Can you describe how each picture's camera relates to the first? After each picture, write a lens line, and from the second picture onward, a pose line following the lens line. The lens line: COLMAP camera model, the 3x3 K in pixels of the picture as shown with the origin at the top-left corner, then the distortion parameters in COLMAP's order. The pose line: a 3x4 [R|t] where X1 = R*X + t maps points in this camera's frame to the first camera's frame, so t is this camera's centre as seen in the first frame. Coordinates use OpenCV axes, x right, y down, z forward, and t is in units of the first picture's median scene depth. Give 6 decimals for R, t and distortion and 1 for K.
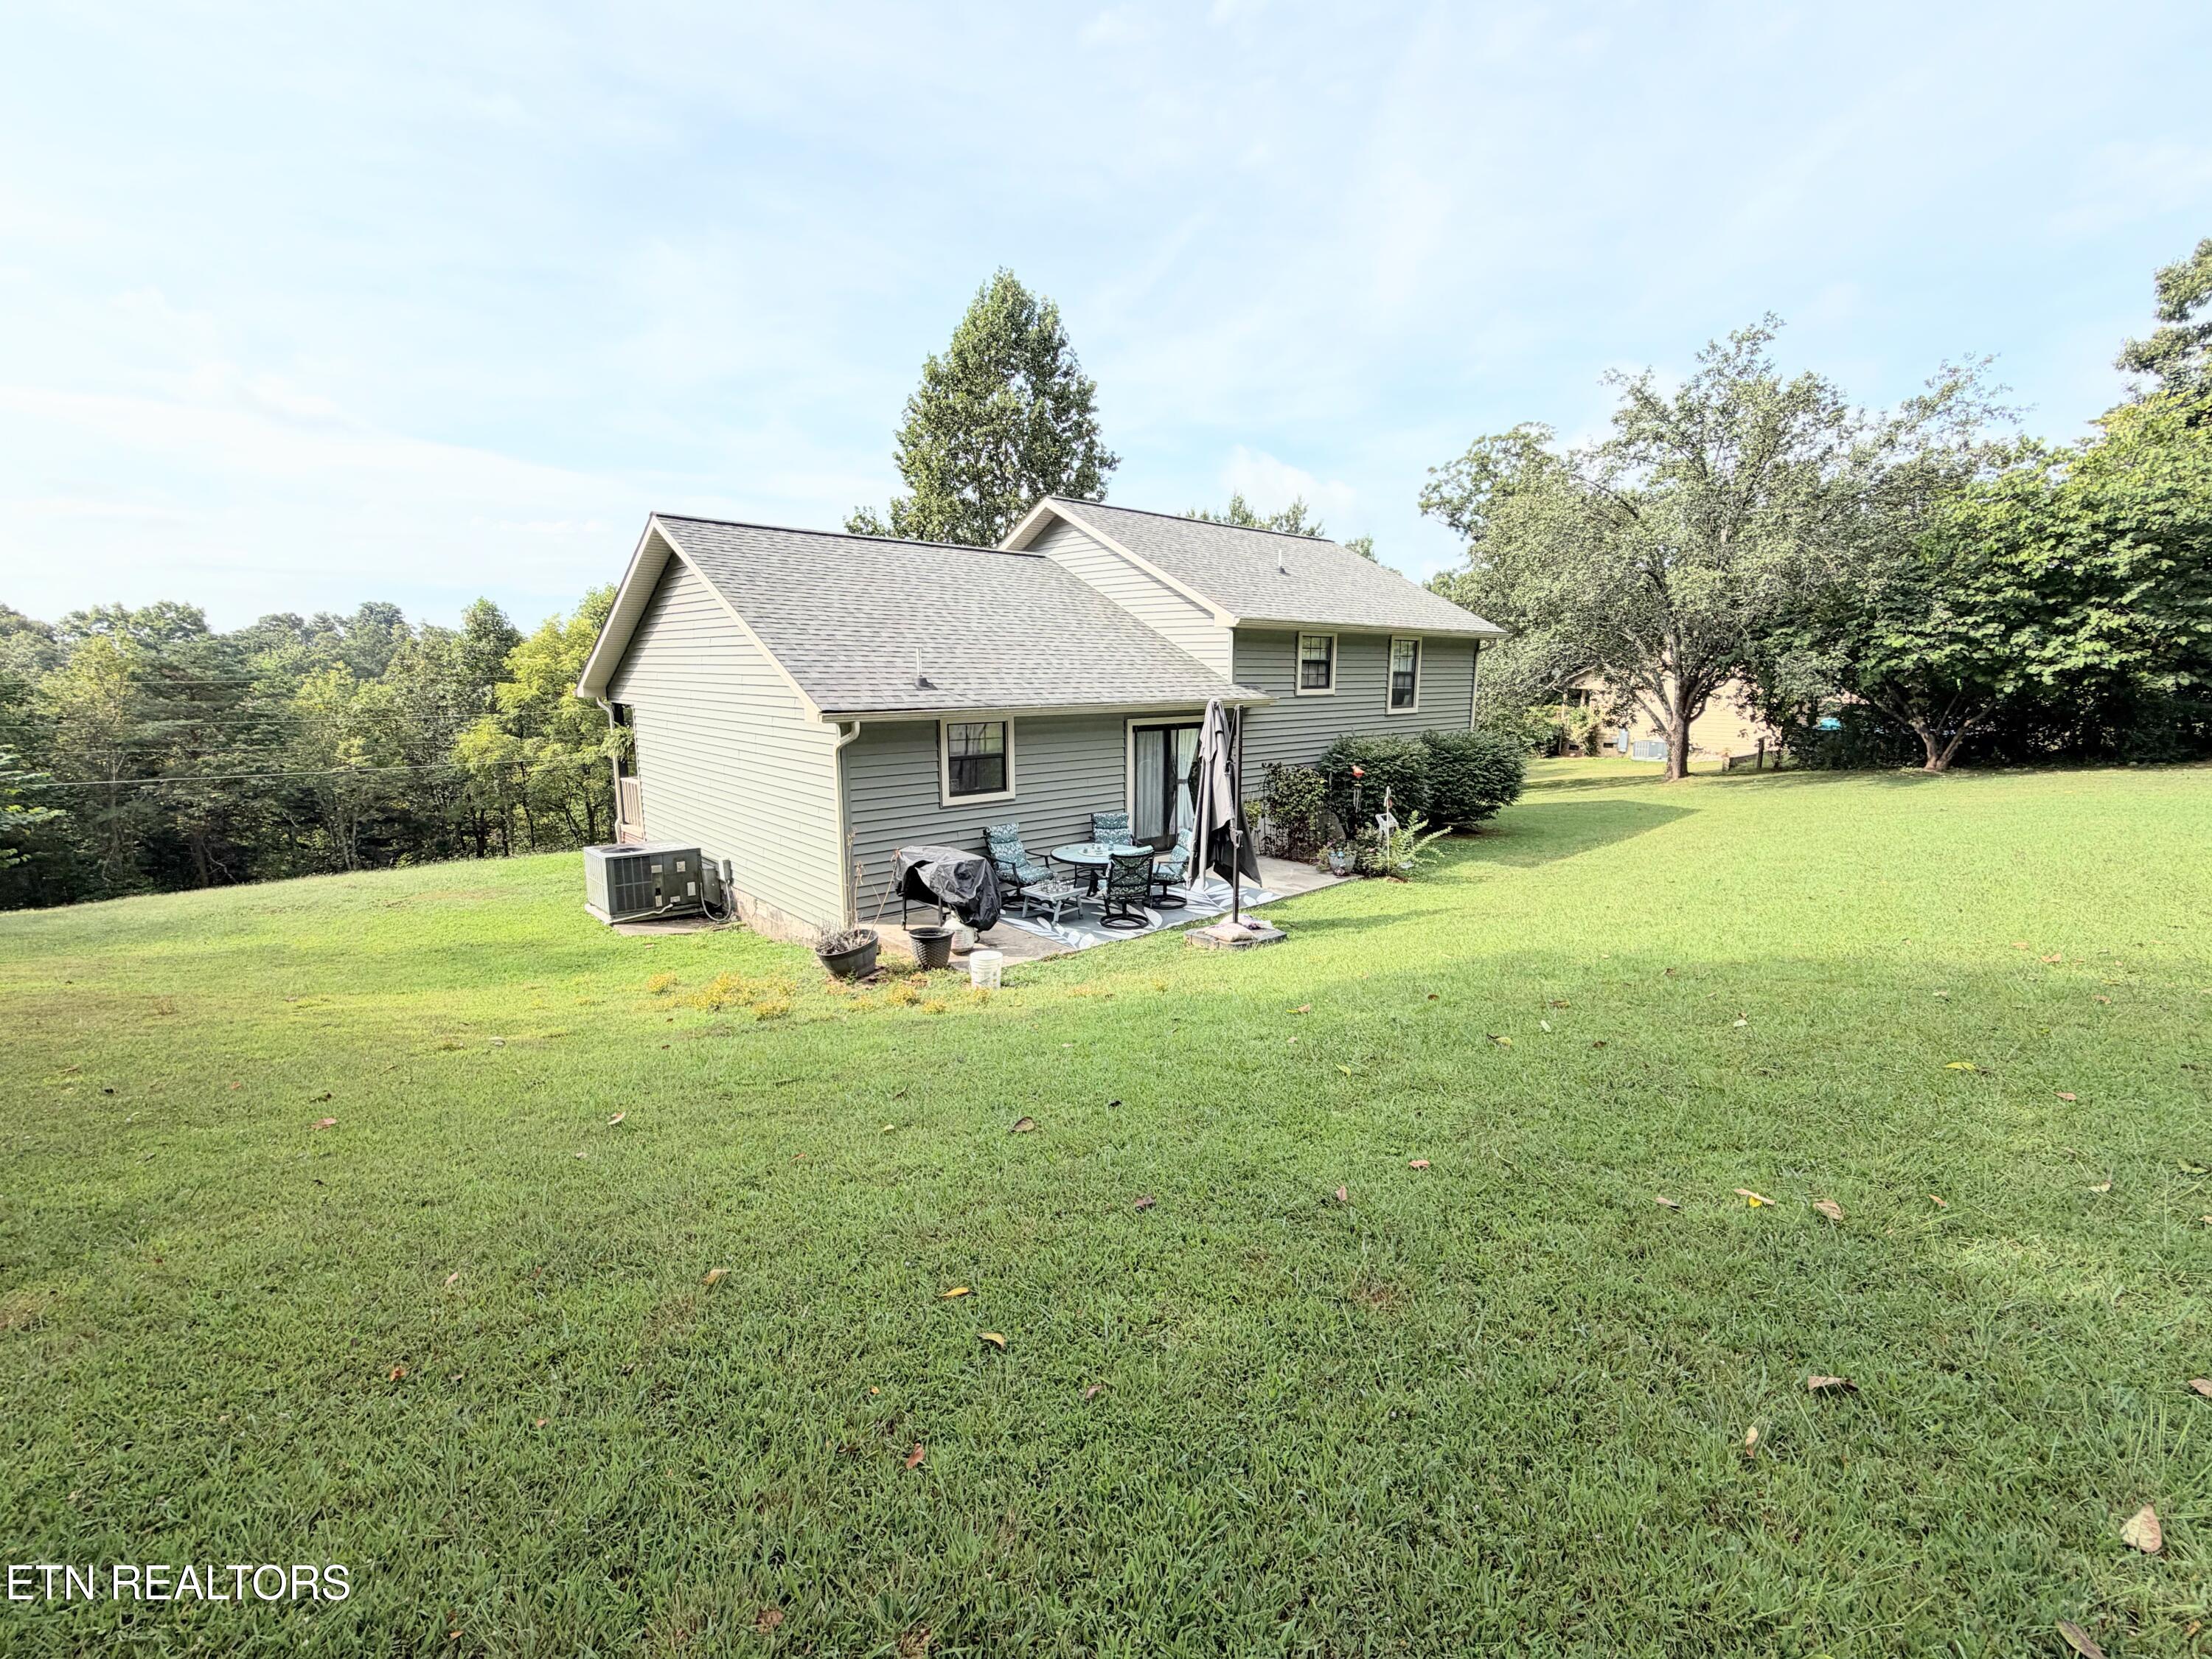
lens RADIAL K [[900.5, 0, 1106.0], [0, 900.5, 829.5], [0, 0, 1]] dist [0.000869, 0.000052]
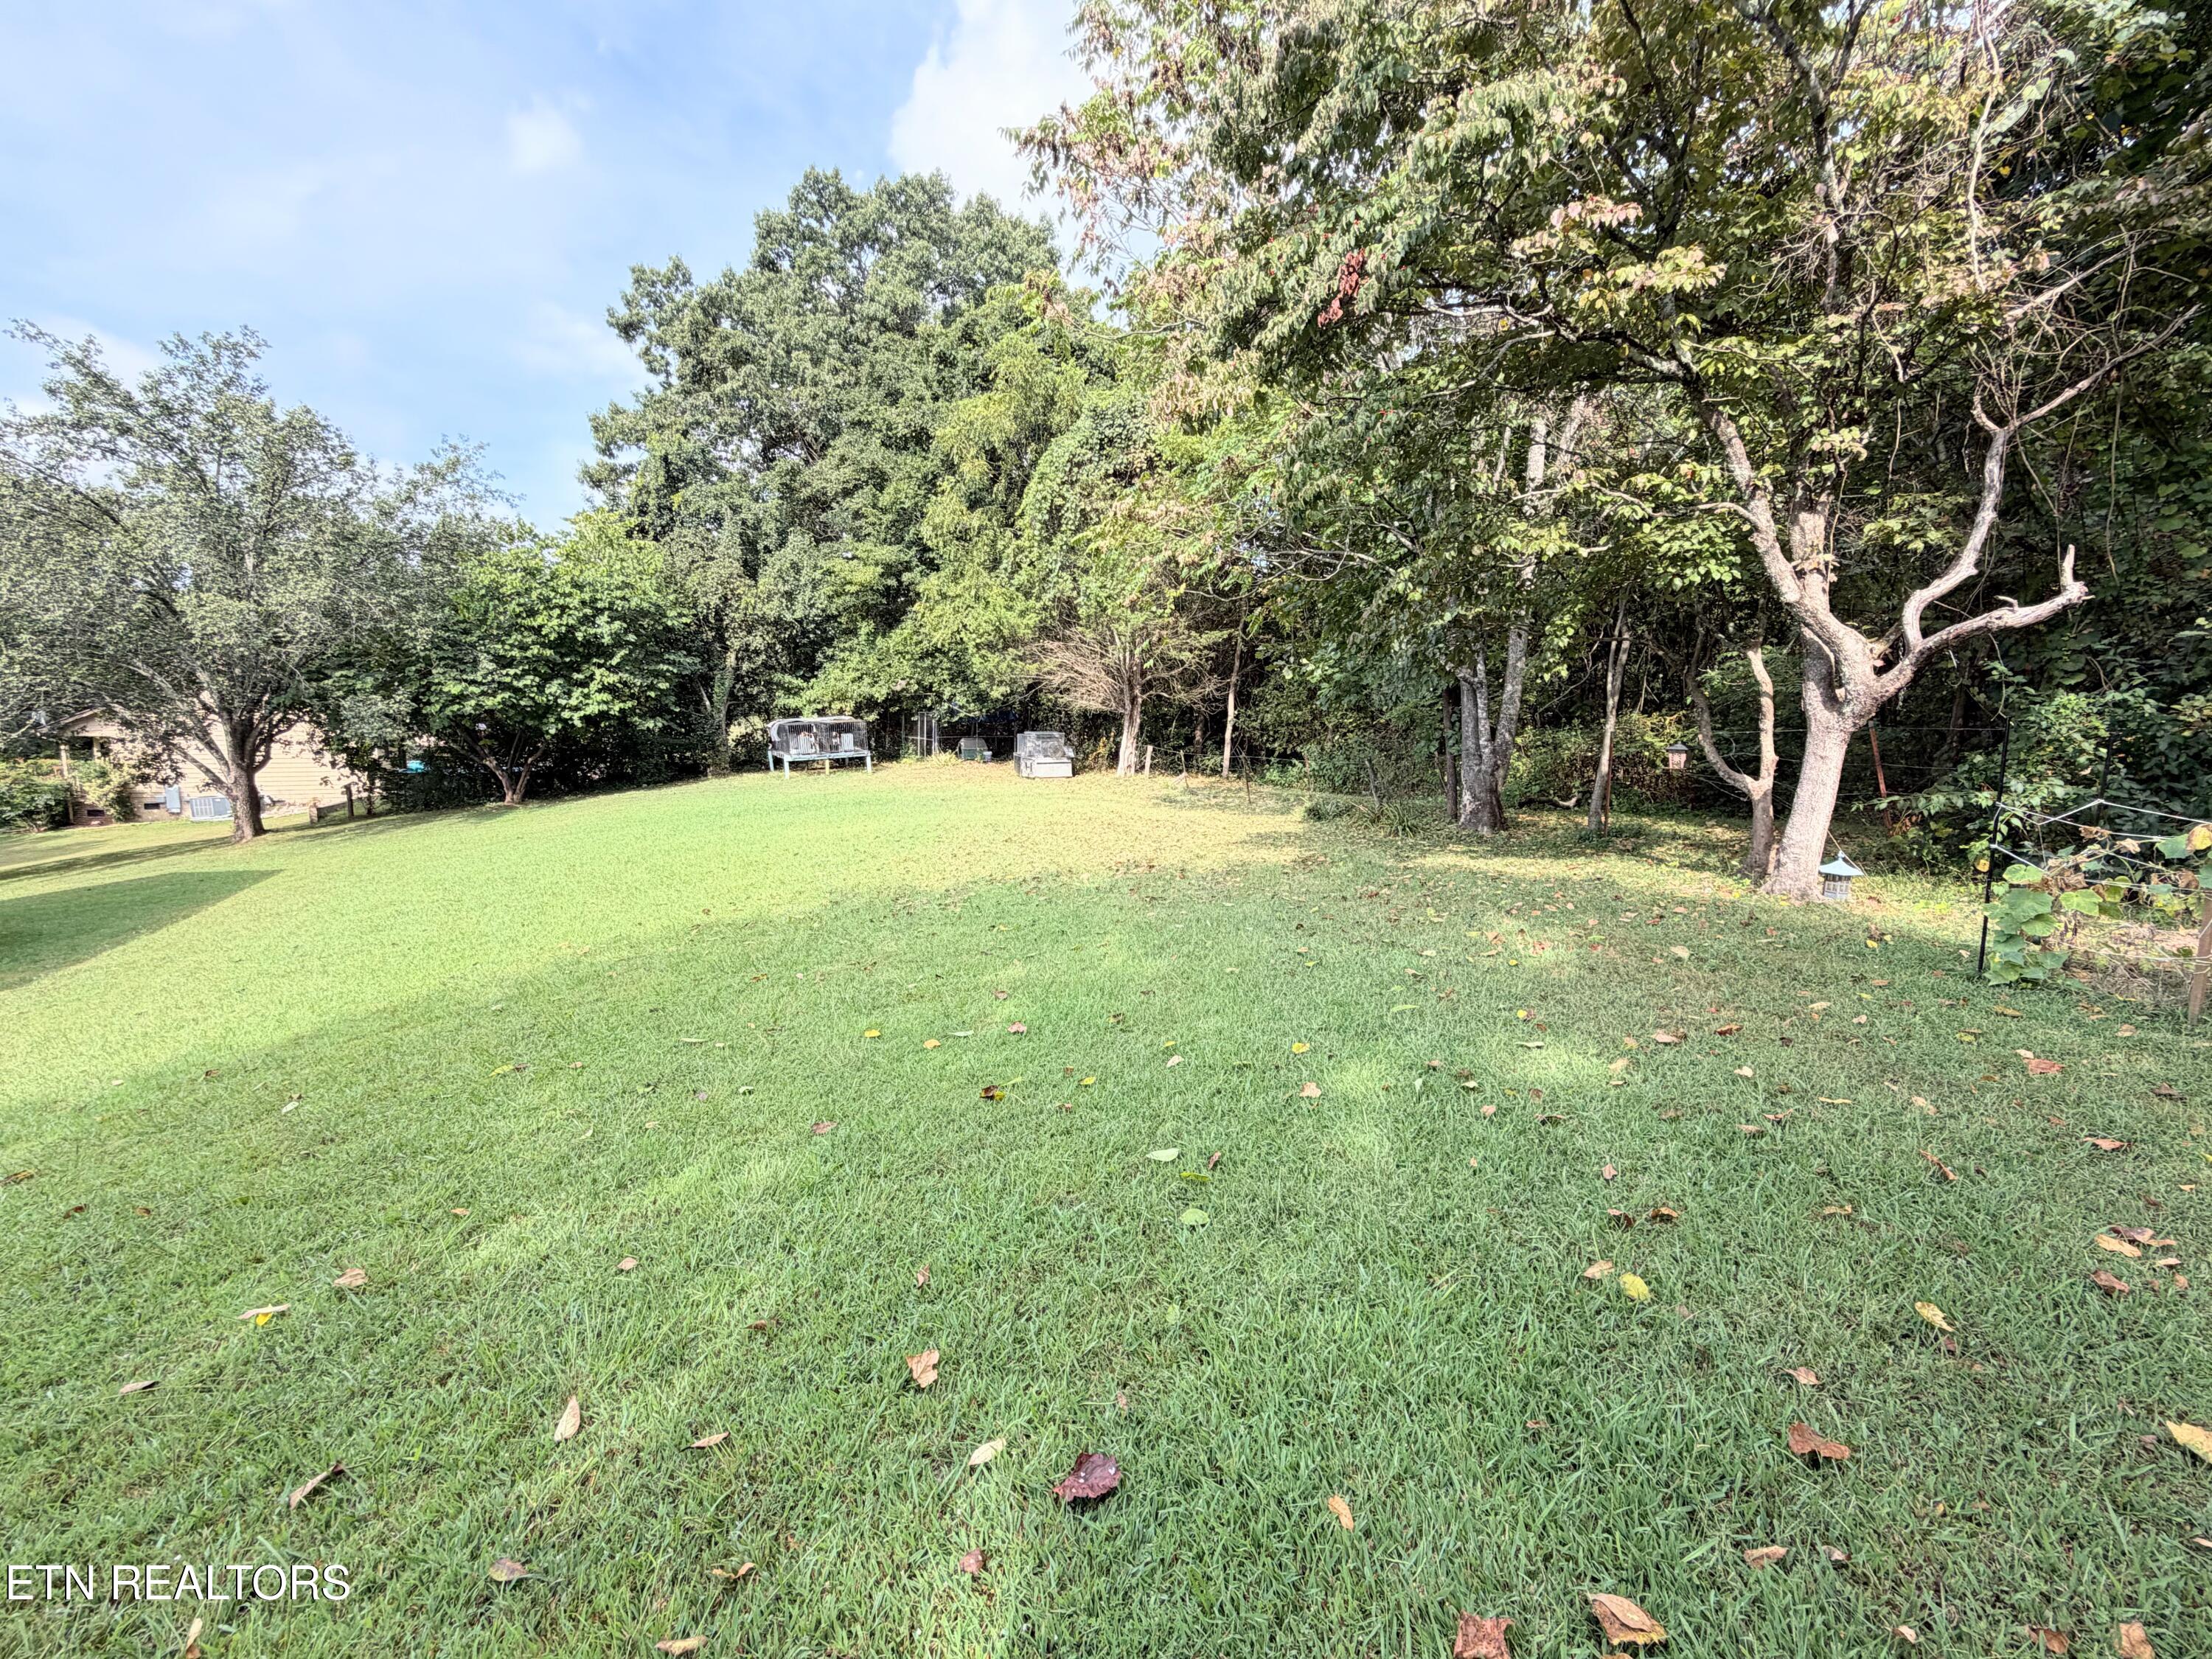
lens RADIAL K [[886.7, 0, 1106.0], [0, 886.7, 829.5], [0, 0, 1]] dist [-0.000077, -0.000302]
pose [[0.322772, -0.117382, 0.939170, 0.115027], [0.157133, 0.985155, 0.069126, 0.006396], [-0.933342, 0.125262, 0.336425, -0.059340]]
